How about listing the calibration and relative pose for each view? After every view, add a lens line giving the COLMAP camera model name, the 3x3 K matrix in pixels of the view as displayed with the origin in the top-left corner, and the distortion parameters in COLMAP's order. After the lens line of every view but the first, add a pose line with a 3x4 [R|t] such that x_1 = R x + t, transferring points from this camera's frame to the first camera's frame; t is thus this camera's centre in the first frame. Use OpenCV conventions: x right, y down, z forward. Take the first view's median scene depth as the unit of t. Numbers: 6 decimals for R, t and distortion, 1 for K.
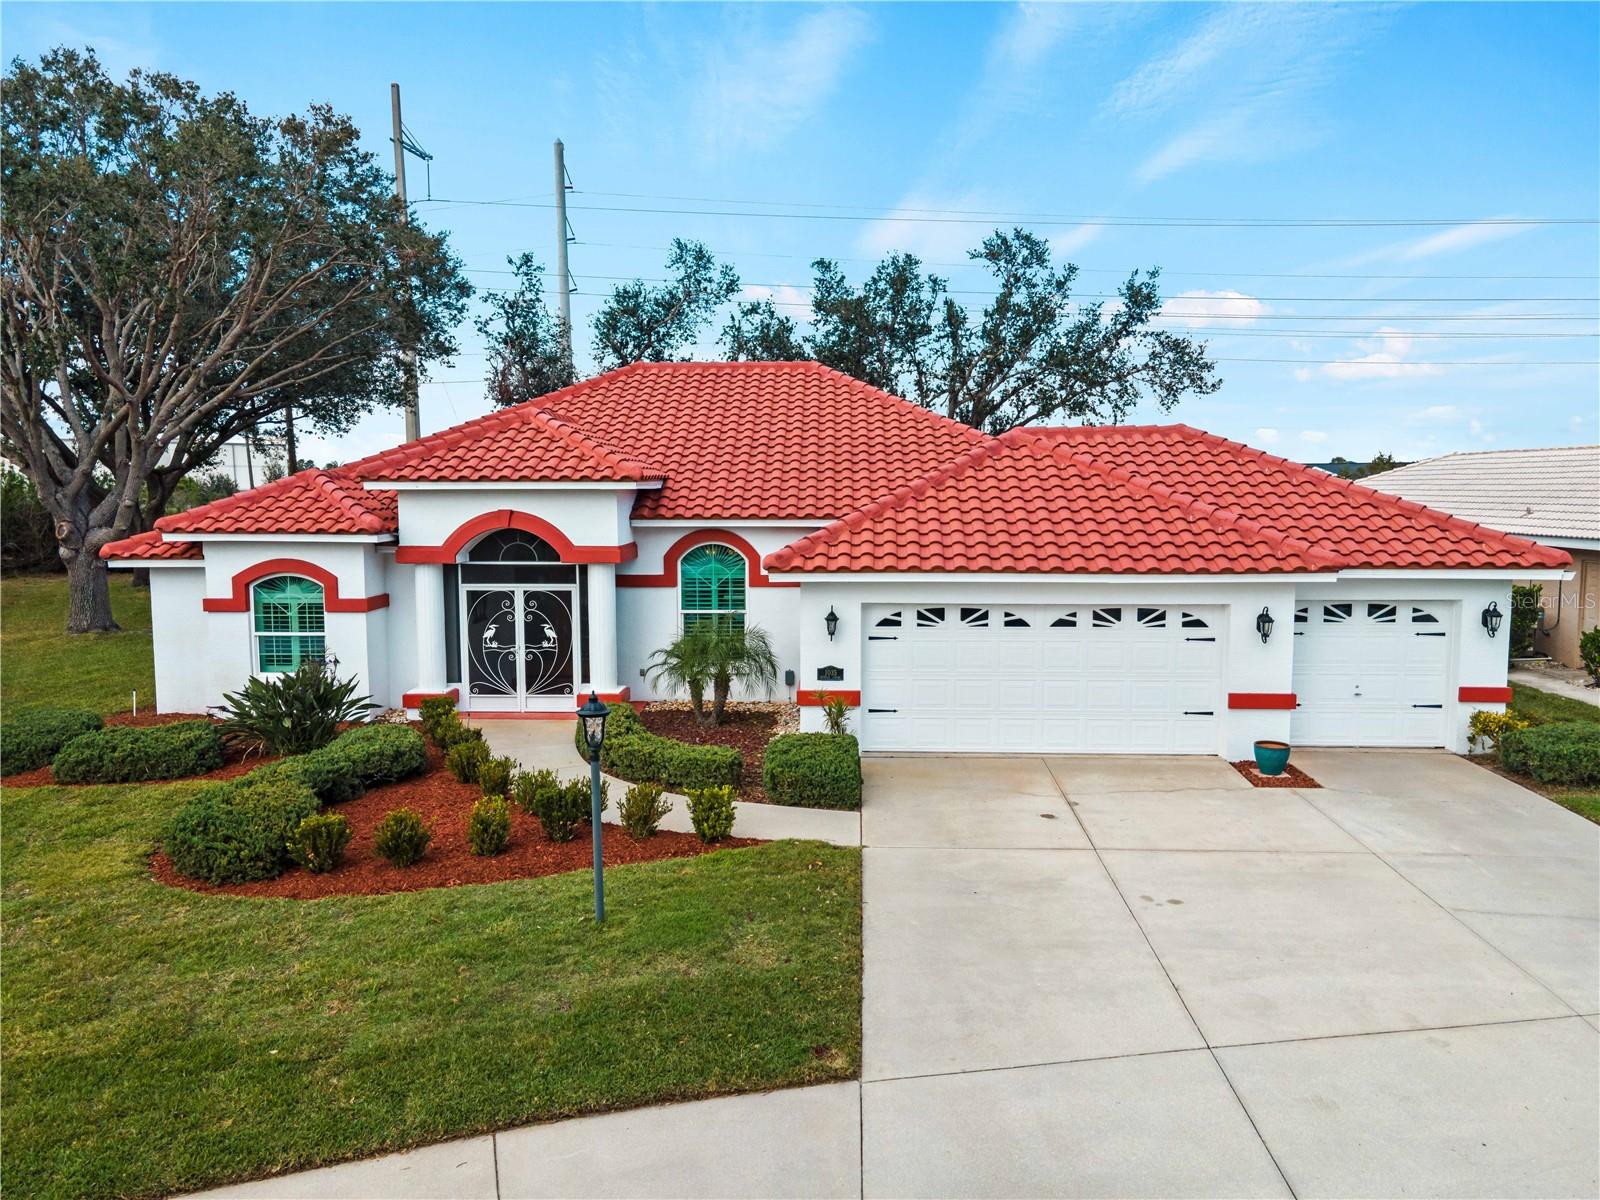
lens RADIAL K [[1157.8, 0, 809.5], [0, 1157.8, 614.8], [0, 0, 1]] dist [0.043990, 0.001217]
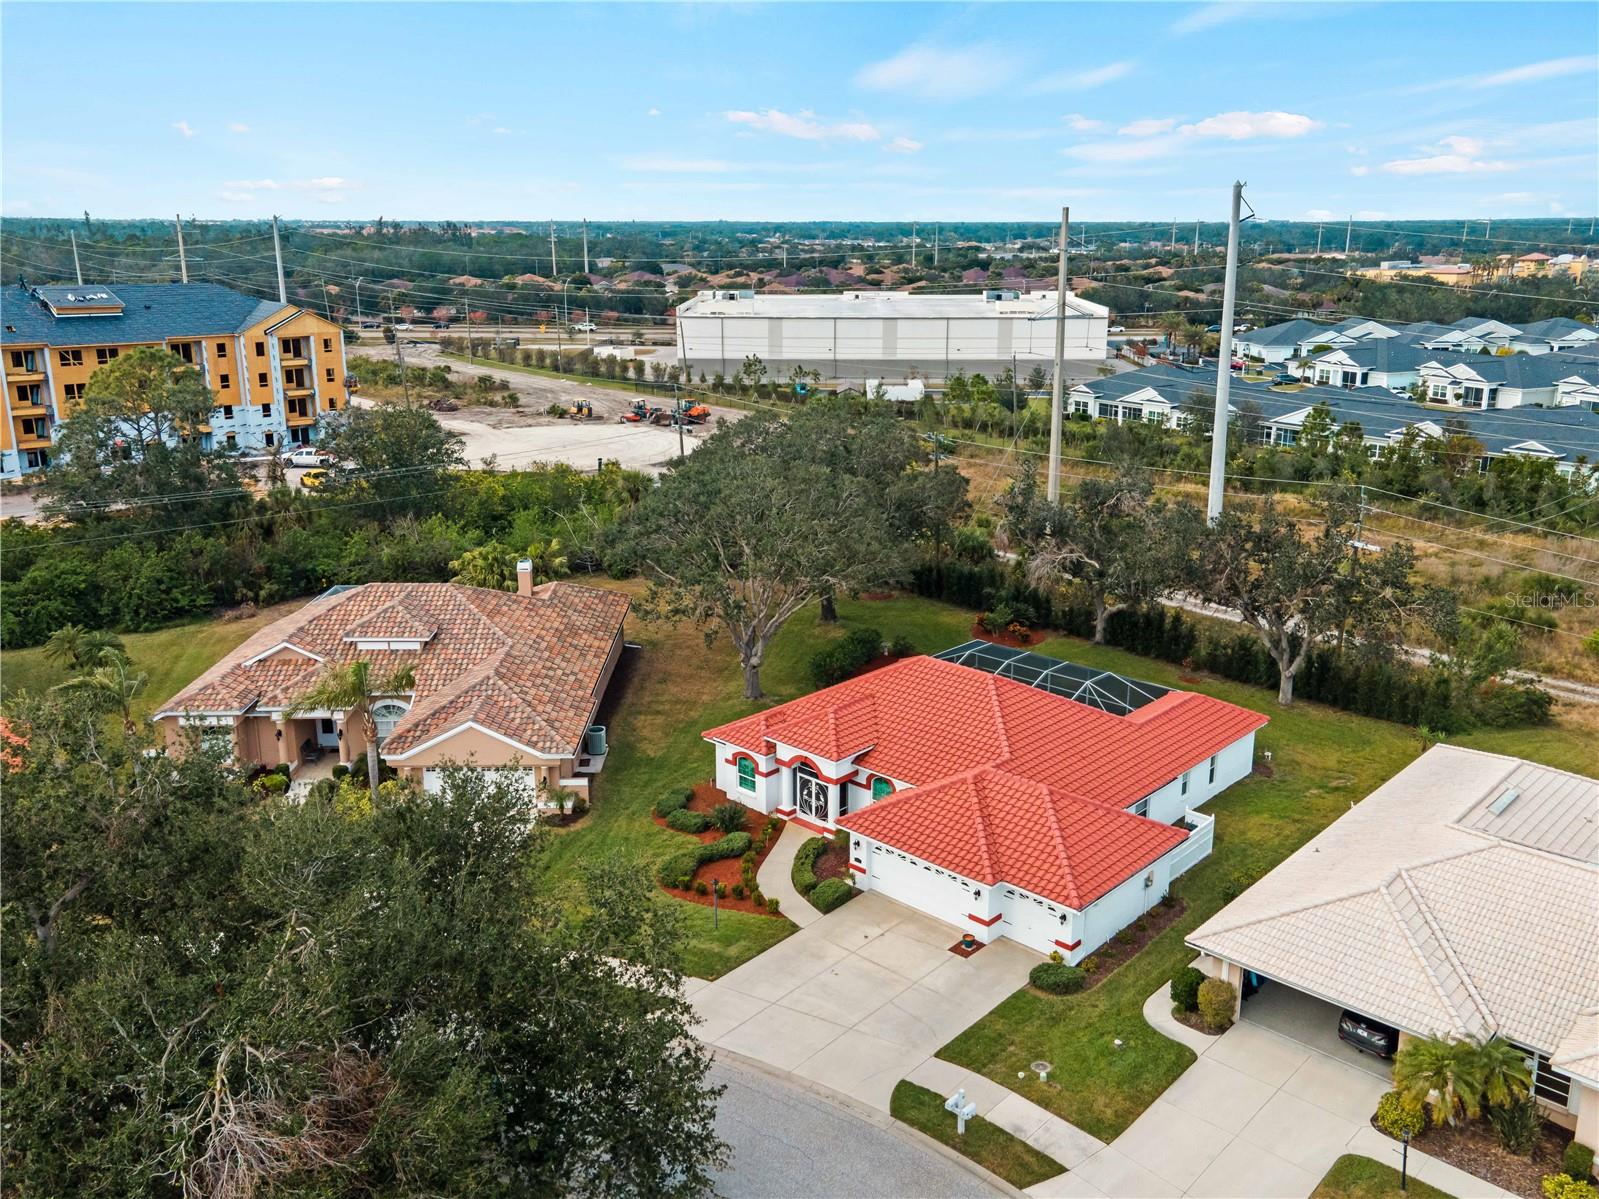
lens RADIAL K [[1339.1, 0, 799.5], [0, 1339.1, 599.5], [0, 0, 1]] dist [0.054520, -0.002485]
pose [[0.750090, 0.181091, -0.636059, 1.643822], [-0.066844, 0.977614, 0.199506, -1.064640], [0.657949, -0.107131, 0.745404, -1.291893]]
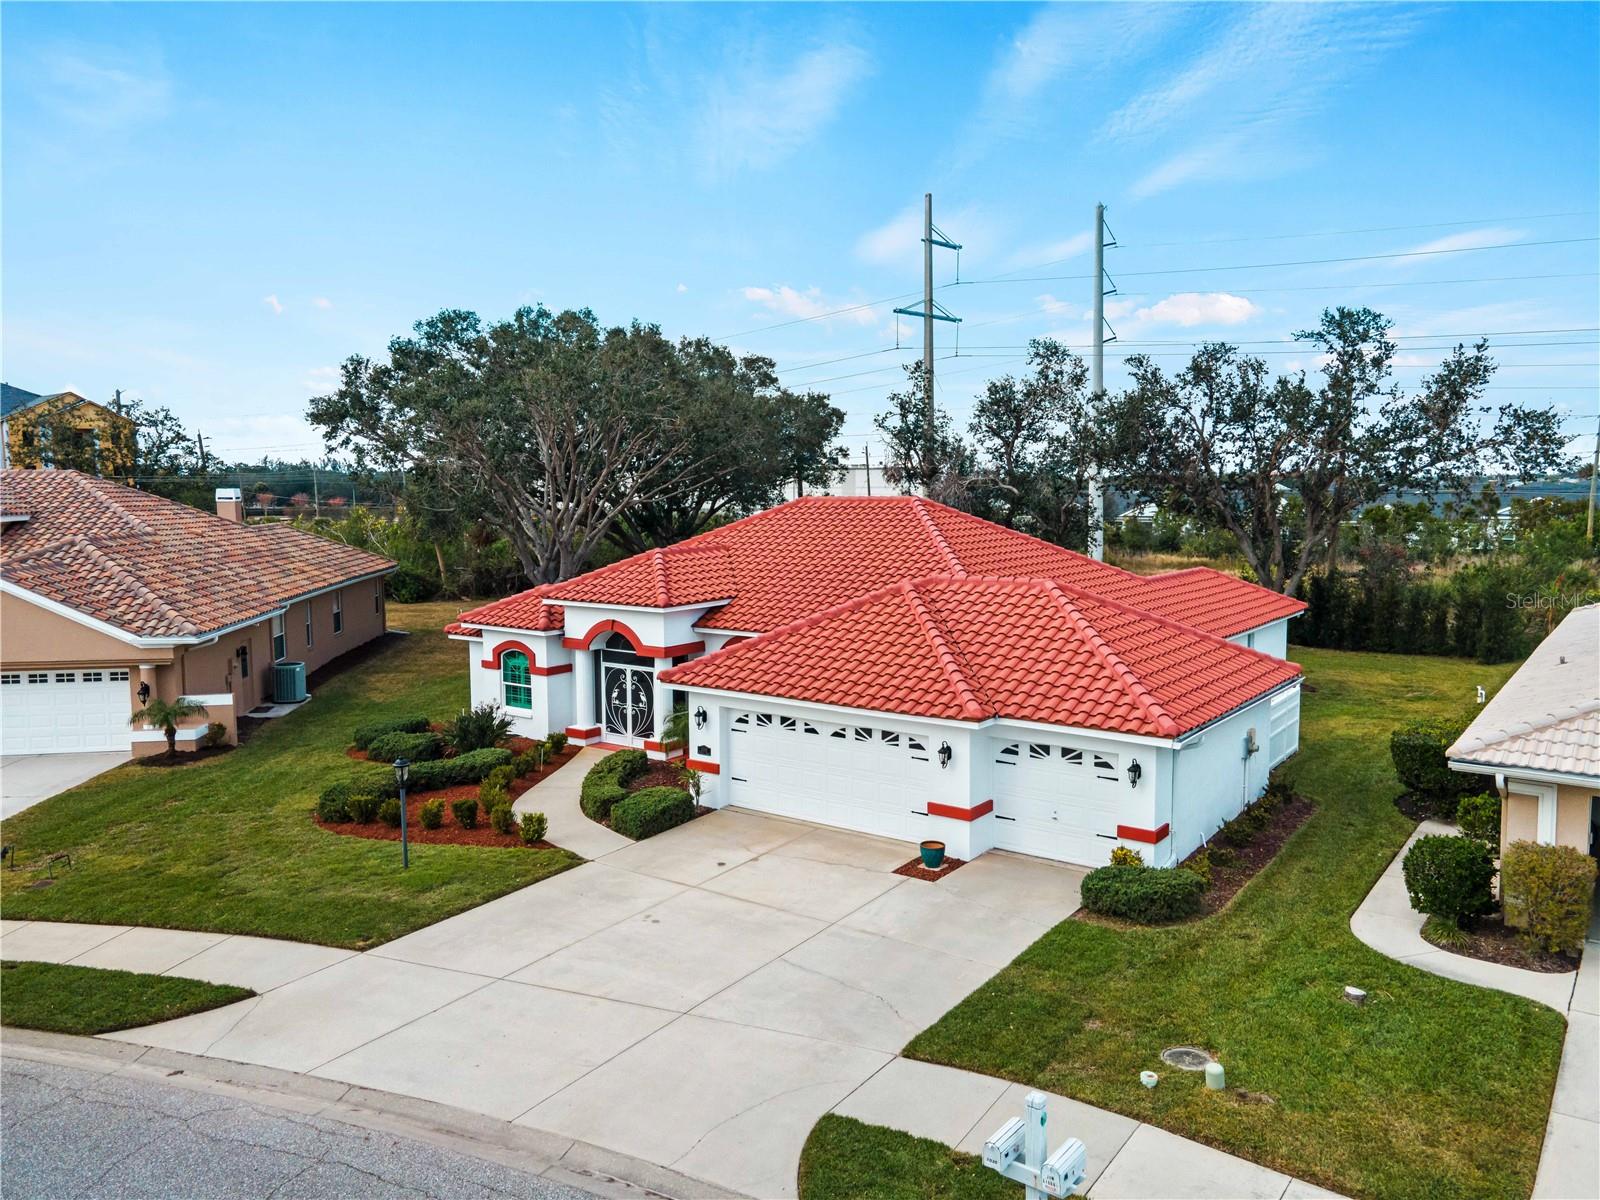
lens RADIAL K [[1157.8, 0, 809.5], [0, 1157.8, 614.8], [0, 0, 1]] dist [0.043990, 0.001217]
pose [[0.829082, 0.058761, -0.556031, 0.834140], [-0.059177, 0.998099, 0.017241, -0.138694], [0.555987, 0.018610, 0.830983, -0.158657]]
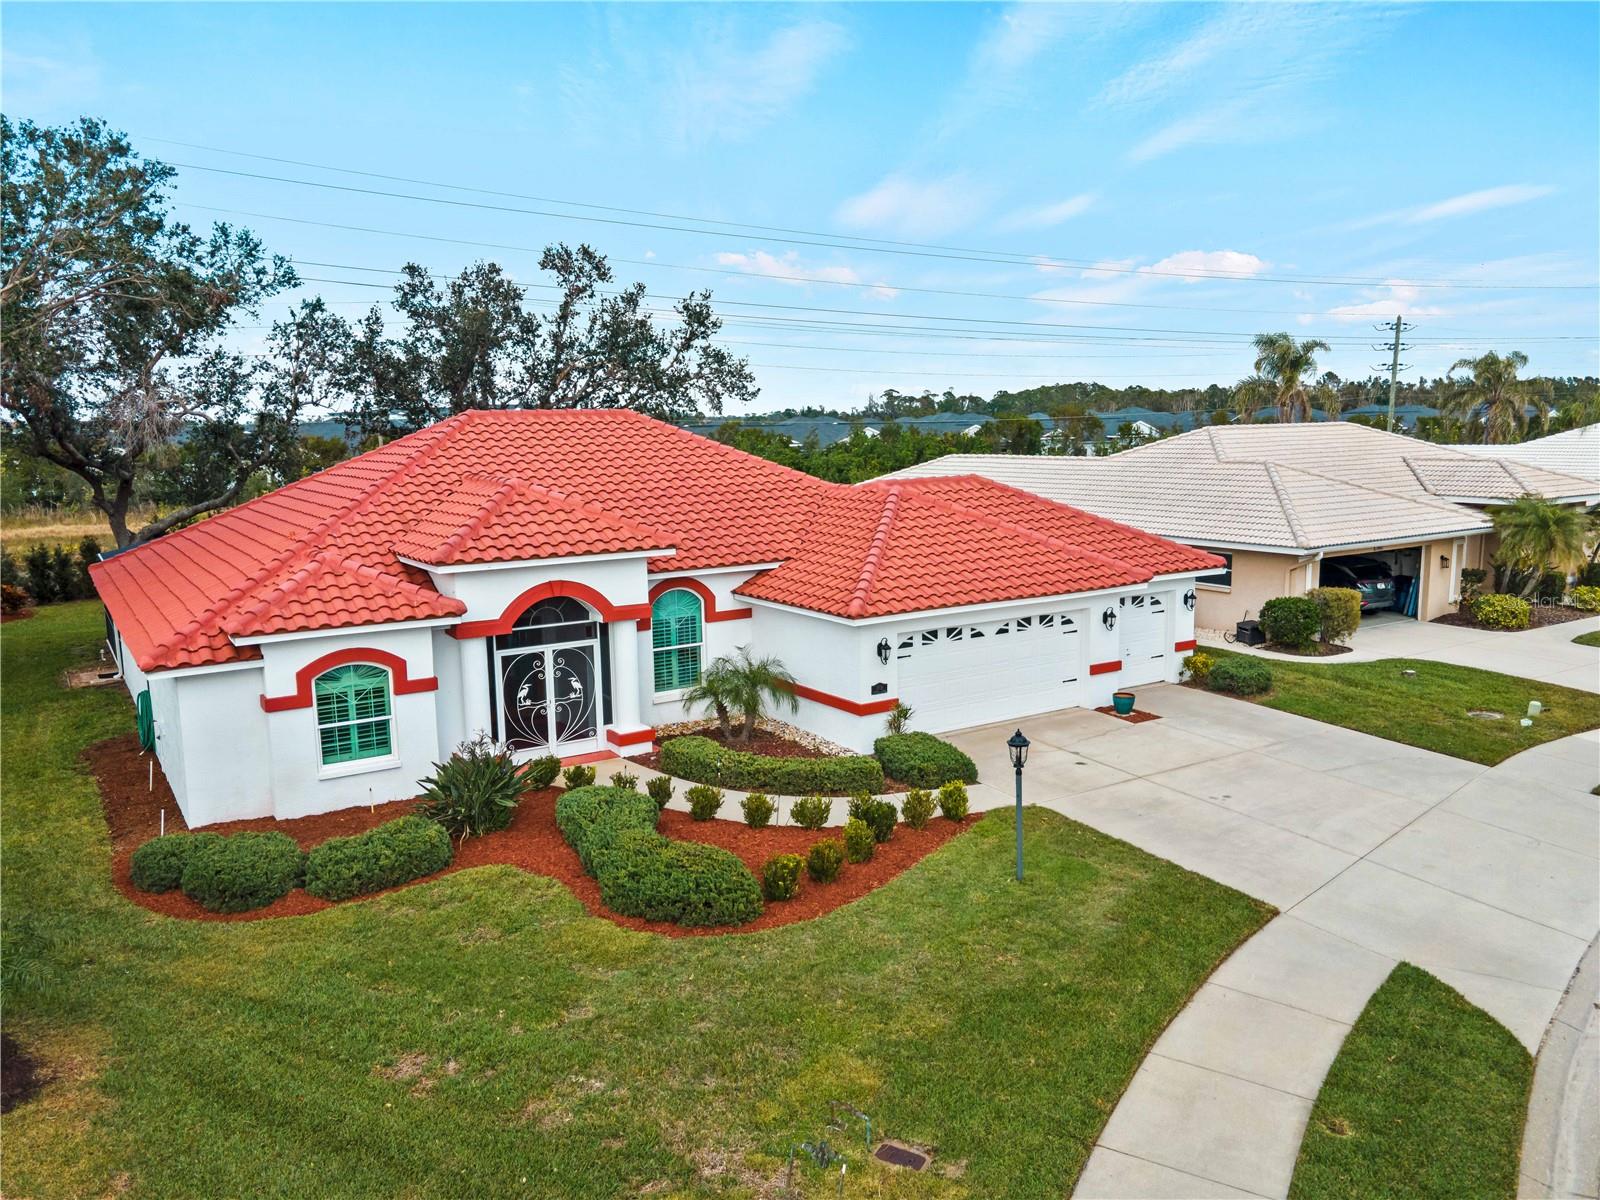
lens RADIAL K [[1194.1, 0, 800.0], [0, 1194.1, 600.0], [0, 0, 1]] dist [0.047363, -0.000690]
pose [[0.821545, -0.097827, 0.561689, -0.709066], [0.079327, 0.995200, 0.057304, -0.118329], [-0.564599, -0.002521, 0.825362, -0.070149]]
